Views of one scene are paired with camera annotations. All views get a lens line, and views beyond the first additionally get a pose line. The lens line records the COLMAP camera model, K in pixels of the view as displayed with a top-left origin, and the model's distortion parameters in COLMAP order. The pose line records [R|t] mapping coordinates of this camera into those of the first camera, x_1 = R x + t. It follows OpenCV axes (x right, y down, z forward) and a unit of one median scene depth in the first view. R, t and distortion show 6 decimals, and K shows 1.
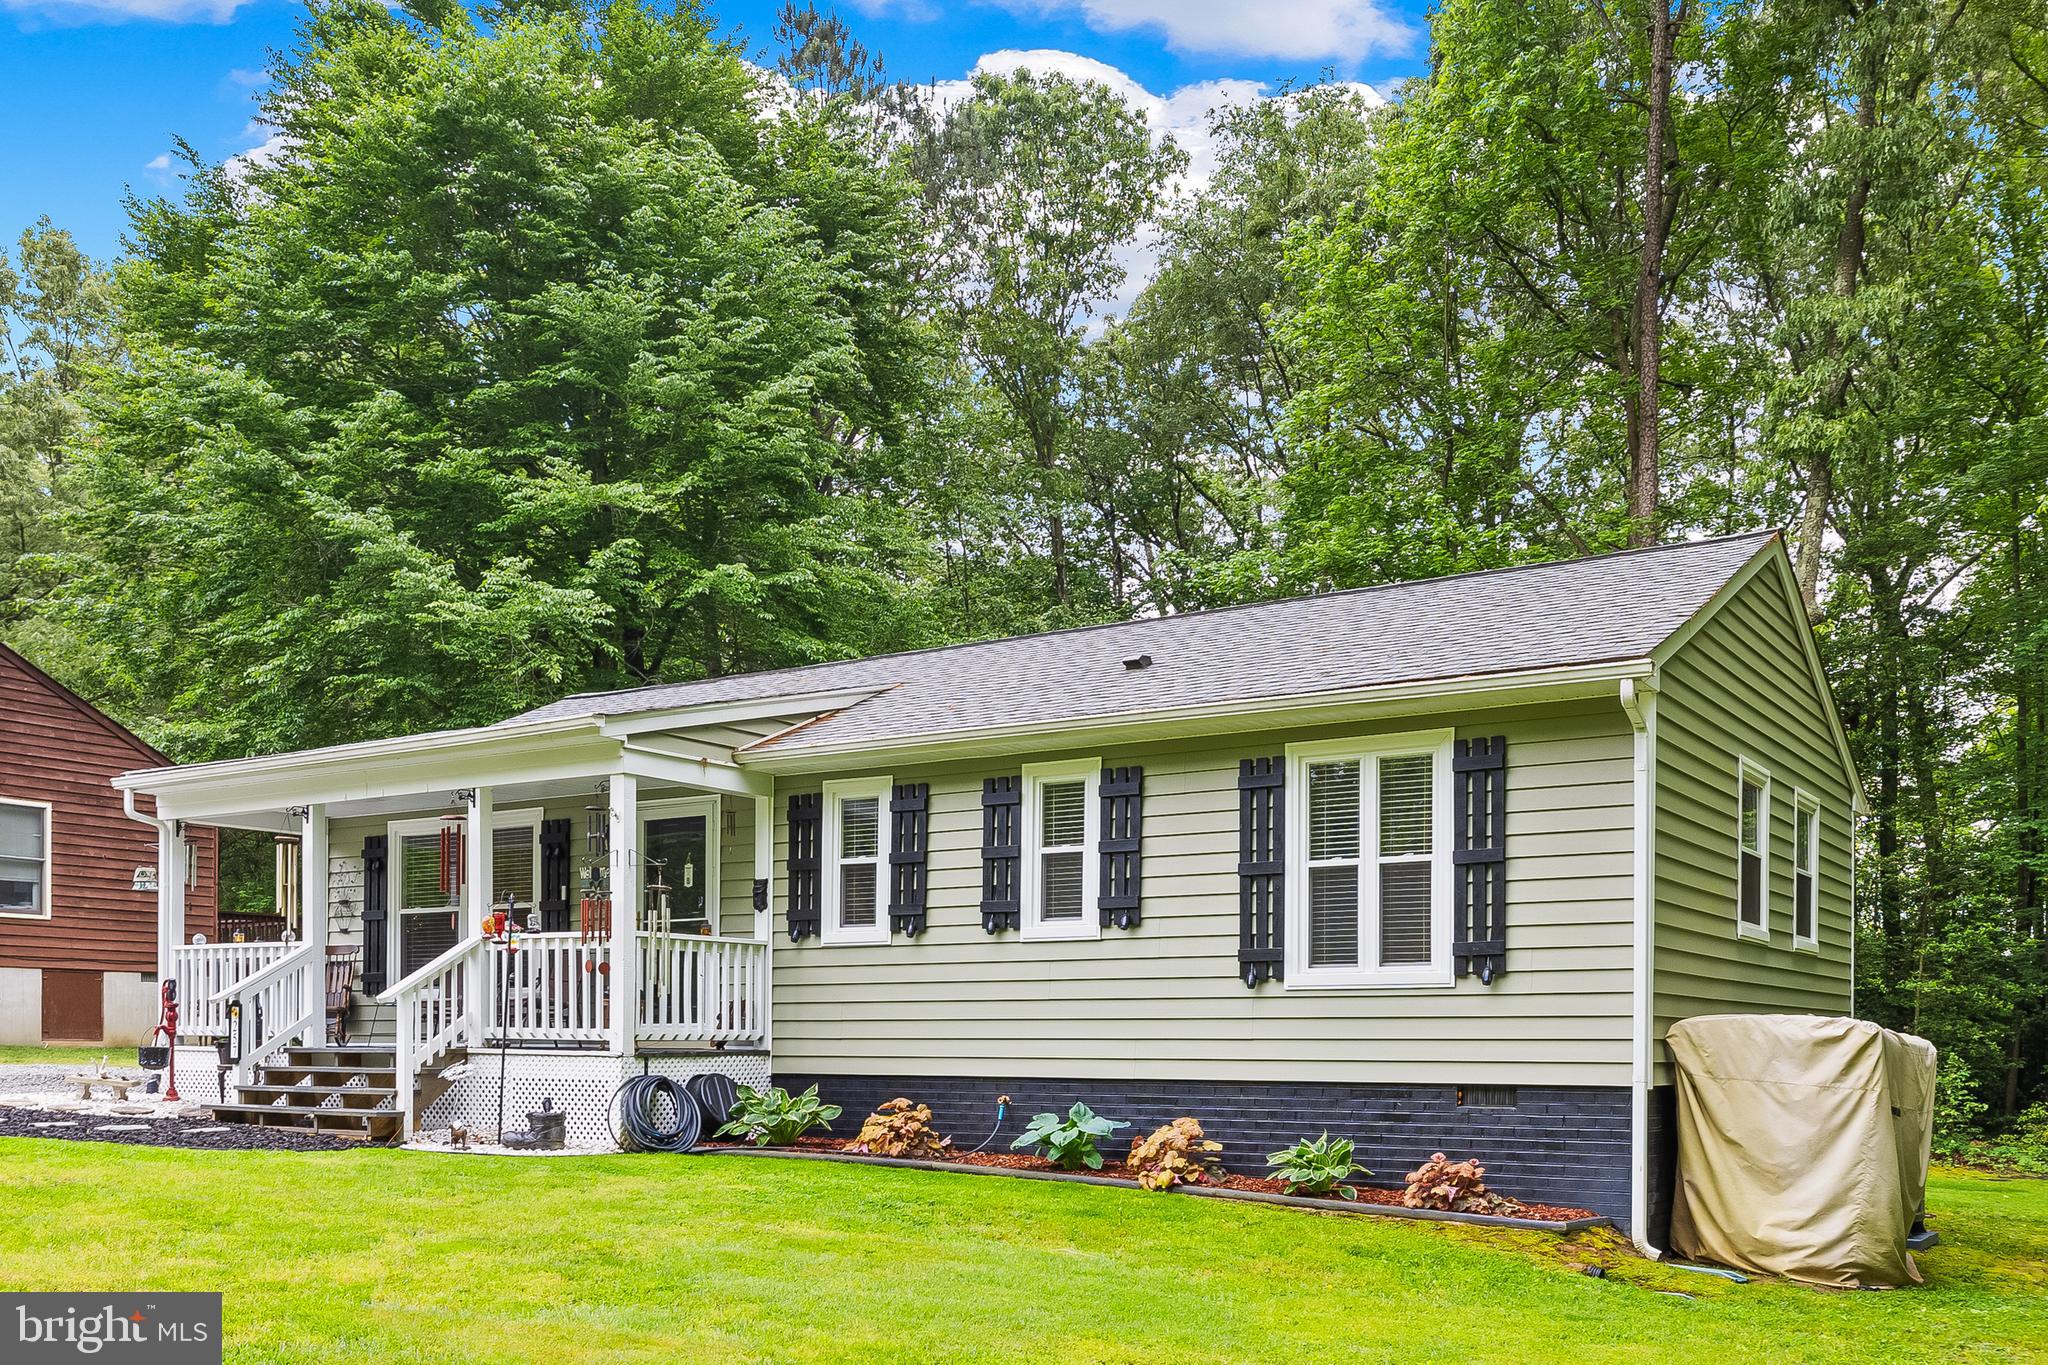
lens RADIAL K [[1929.9, 0, 970.0], [0, 1929.9, 1055.4], [0, 0, 1]] dist [-0.011743, -0.003855]
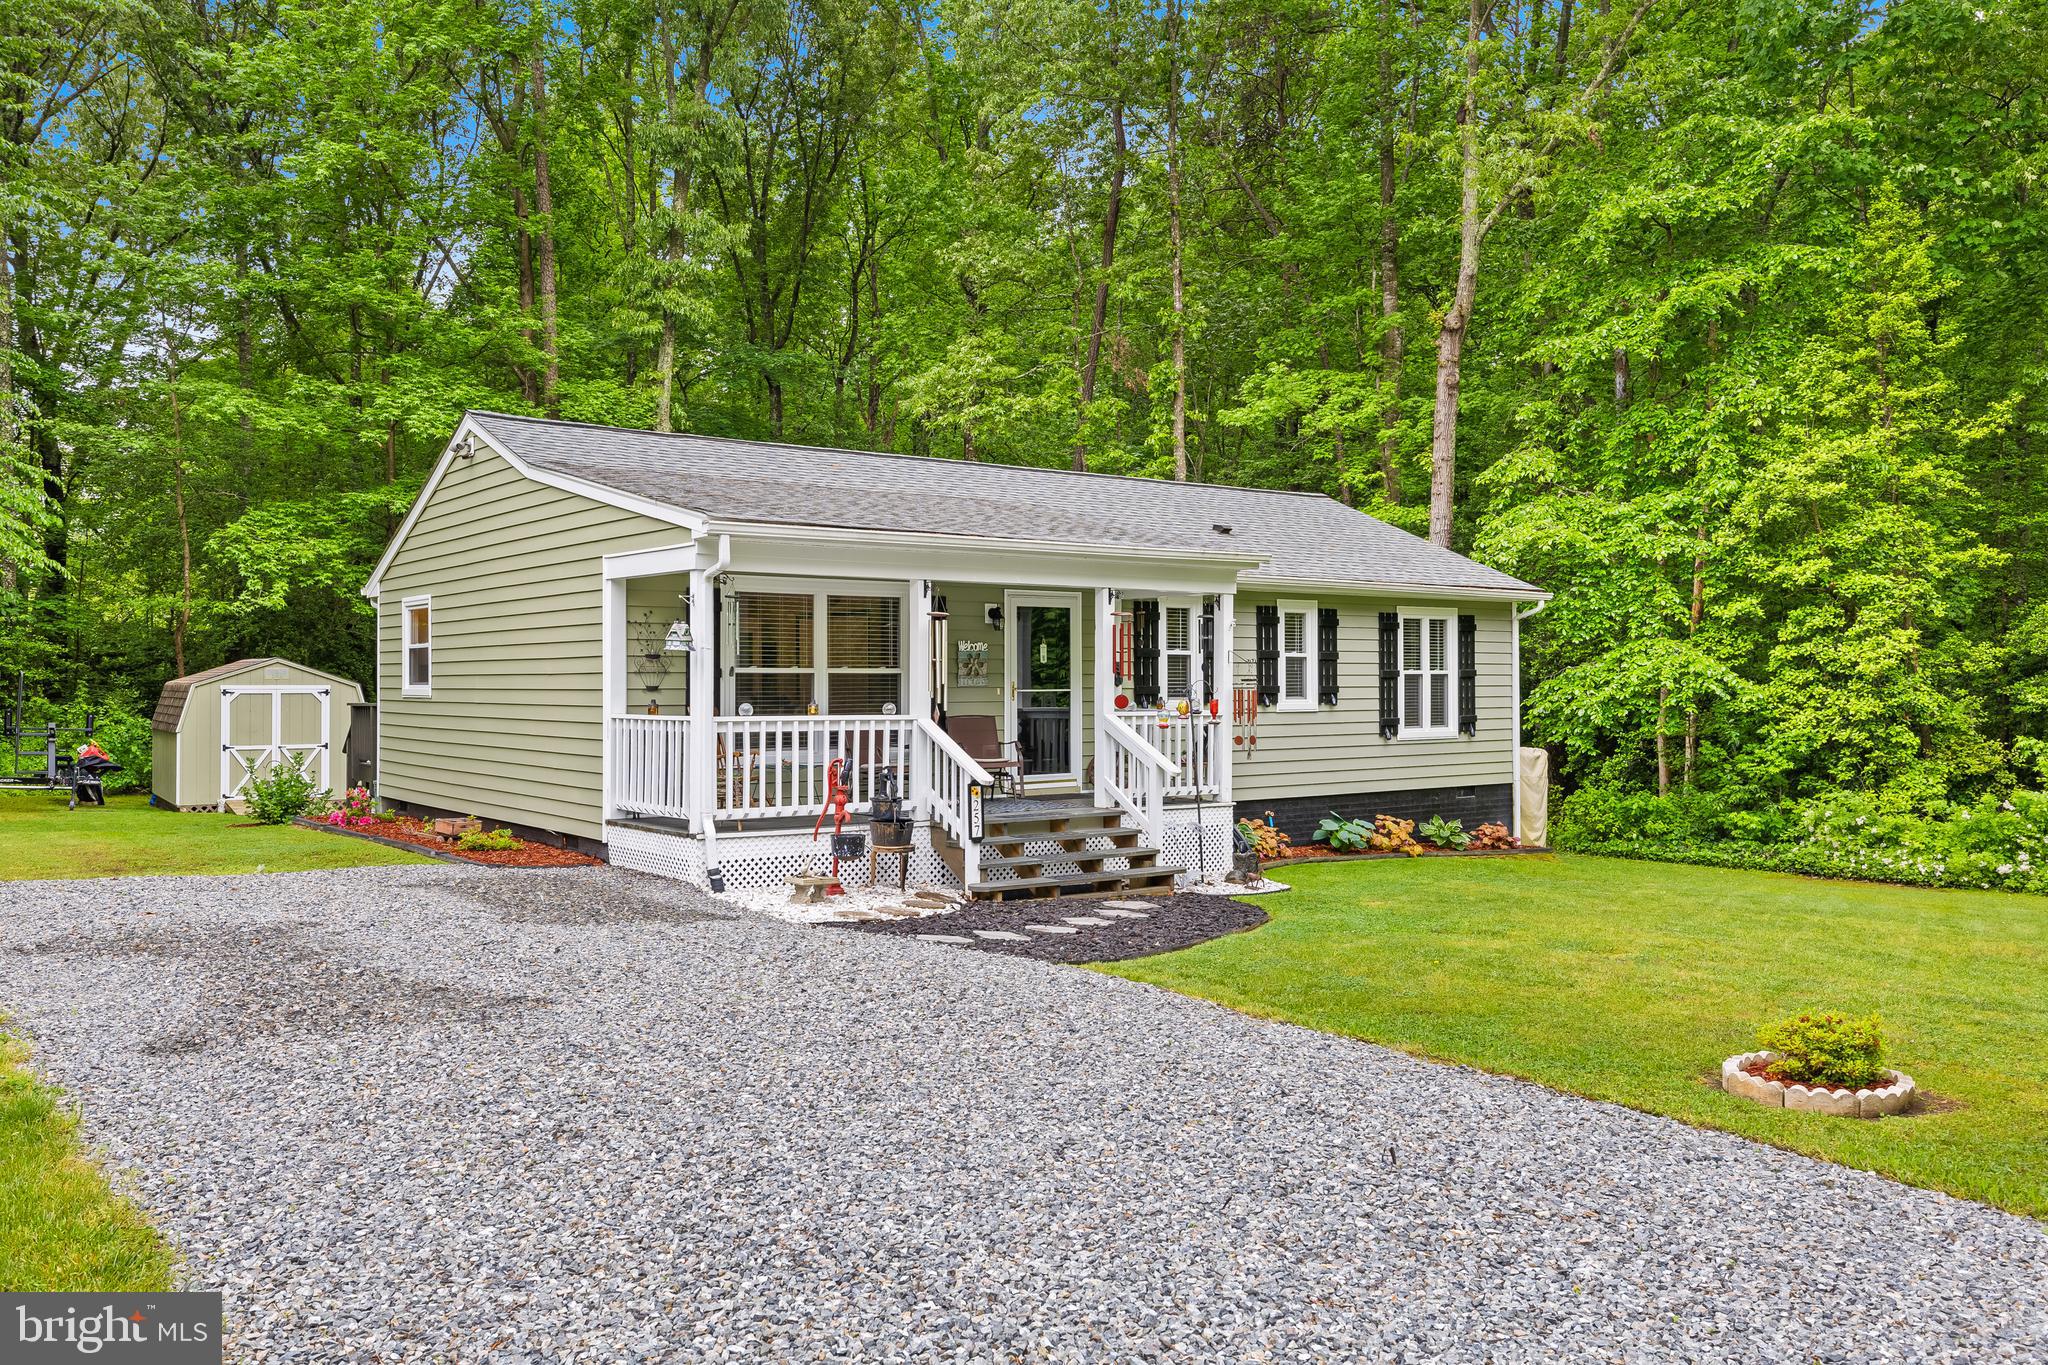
lens RADIAL K [[1601.7, 0, 1021.3], [0, 1601.7, 649.0], [0, 0, 1]] dist [0.002388, 0.002407]
pose [[0.324115, 0.012781, 0.945931, -1.271432], [0.008618, 0.999827, -0.016463, -0.090018], [-0.945978, 0.013488, 0.323949, 0.773414]]
